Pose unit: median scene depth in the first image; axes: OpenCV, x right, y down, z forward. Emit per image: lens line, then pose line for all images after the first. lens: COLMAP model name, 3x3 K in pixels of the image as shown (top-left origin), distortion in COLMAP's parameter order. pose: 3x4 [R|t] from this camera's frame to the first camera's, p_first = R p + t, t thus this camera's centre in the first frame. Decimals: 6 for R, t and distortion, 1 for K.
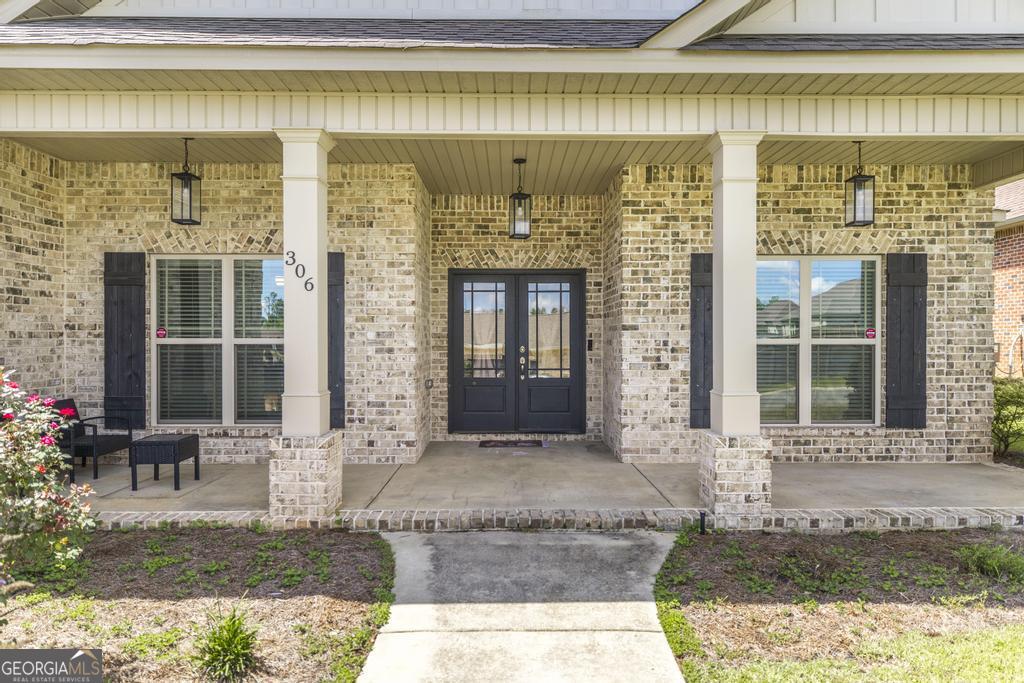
lens RADIAL K [[644.8, 0, 514.3], [0, 644.8, 342.2], [0, 0, 1]] dist [0.004630, 0.000028]
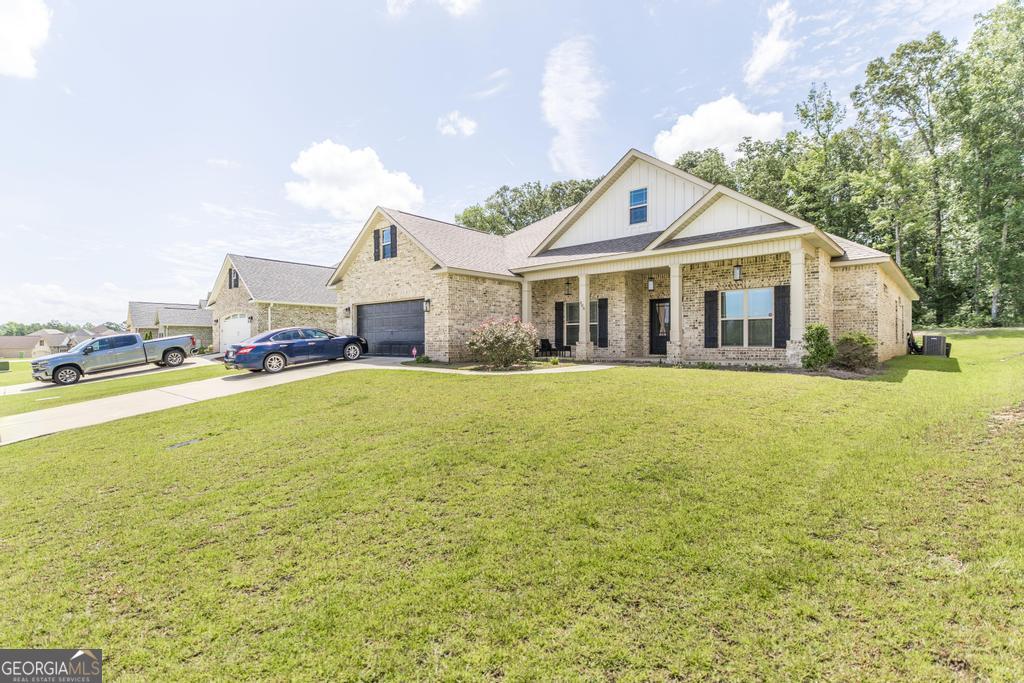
lens RADIAL K [[480.4, 0, 518.3], [0, 480.4, 342.3], [0, 0, 1]] dist [0.003325, -0.000021]
pose [[0.733782, -0.002322, -0.679381, 1.180224], [-0.002615, 0.999977, -0.006241, 0.123625], [0.679380, 0.006356, 0.733759, -1.290630]]
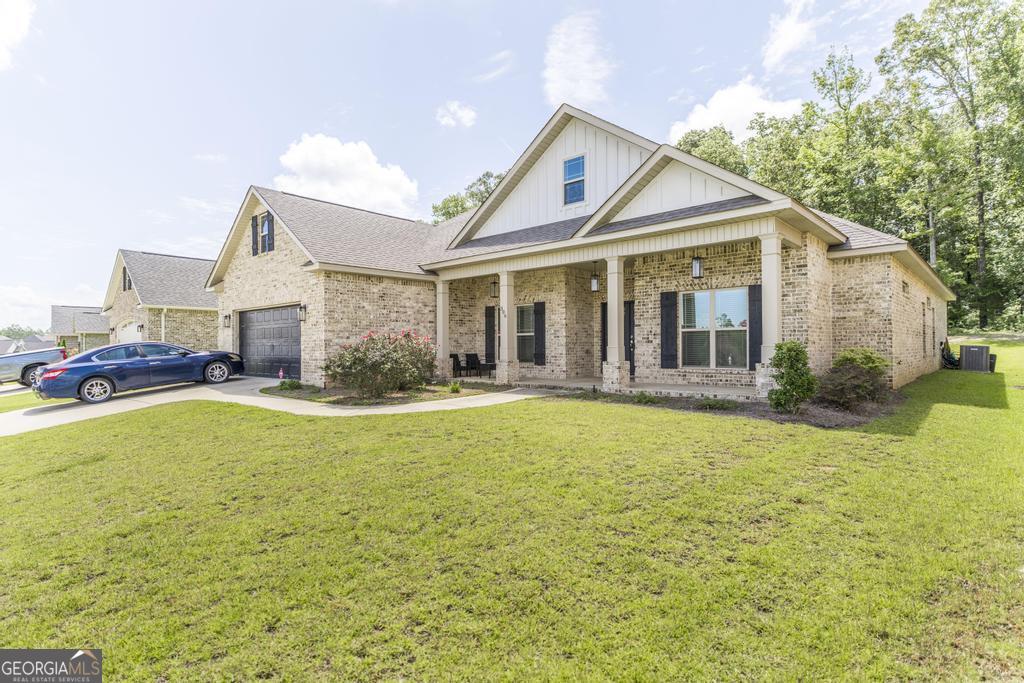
lens RADIAL K [[525.9, 0, 510.7], [0, 525.9, 344.1], [0, 0, 1]] dist [0.000540, 0.000755]
pose [[0.723289, -0.008273, -0.690495, 1.181689], [0.001867, 0.999948, -0.010025, 0.064937], [0.690542, 0.005962, 0.723267, -0.728869]]
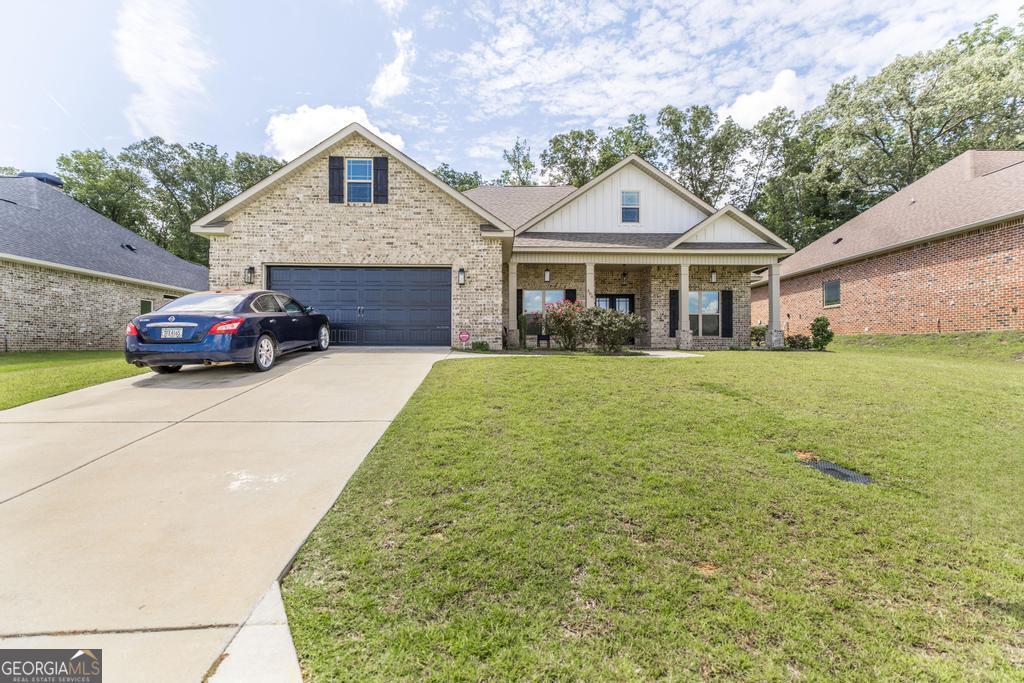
lens RADIAL K [[451.1, 0, 510.4], [0, 451.1, 342.7], [0, 0, 1]] dist [-0.000705, 0.000772]
pose [[0.999906, 0.005619, 0.012537, -0.669903], [-0.005478, 0.999922, -0.011253, 0.199405], [-0.012599, 0.011183, 0.999858, -1.569083]]
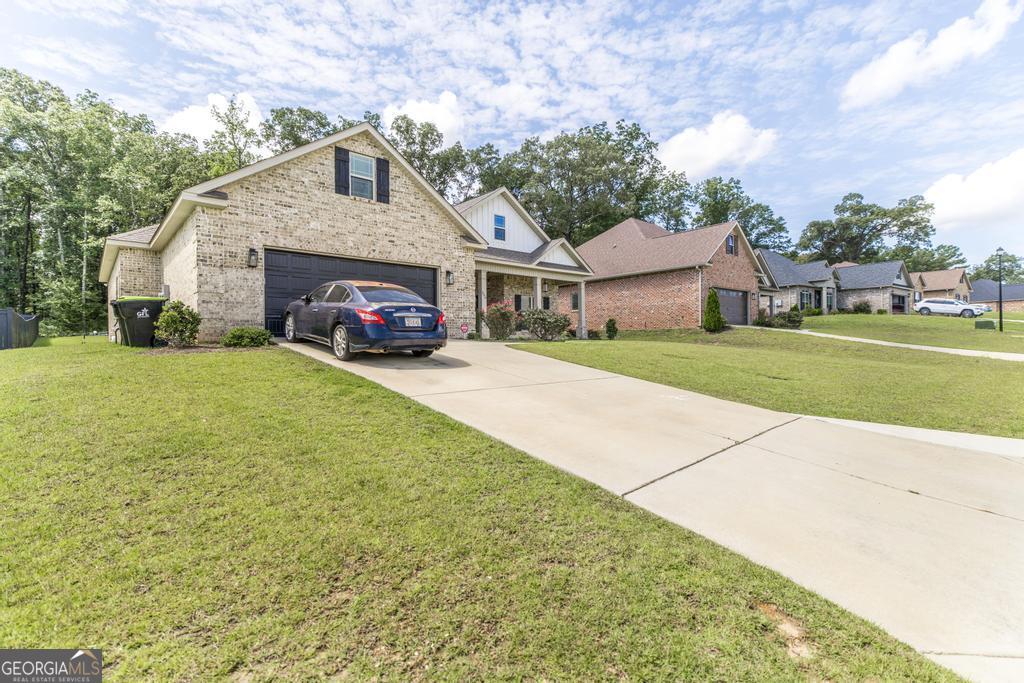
lens RADIAL K [[480.4, 0, 510.4], [0, 480.4, 337.8], [0, 0, 1]] dist [0.003325, -0.000021]
pose [[0.754506, 0.002231, 0.656289, -2.078096], [0.010056, 0.999838, -0.014960, 0.233203], [-0.656216, 0.017887, 0.754361, -1.645729]]
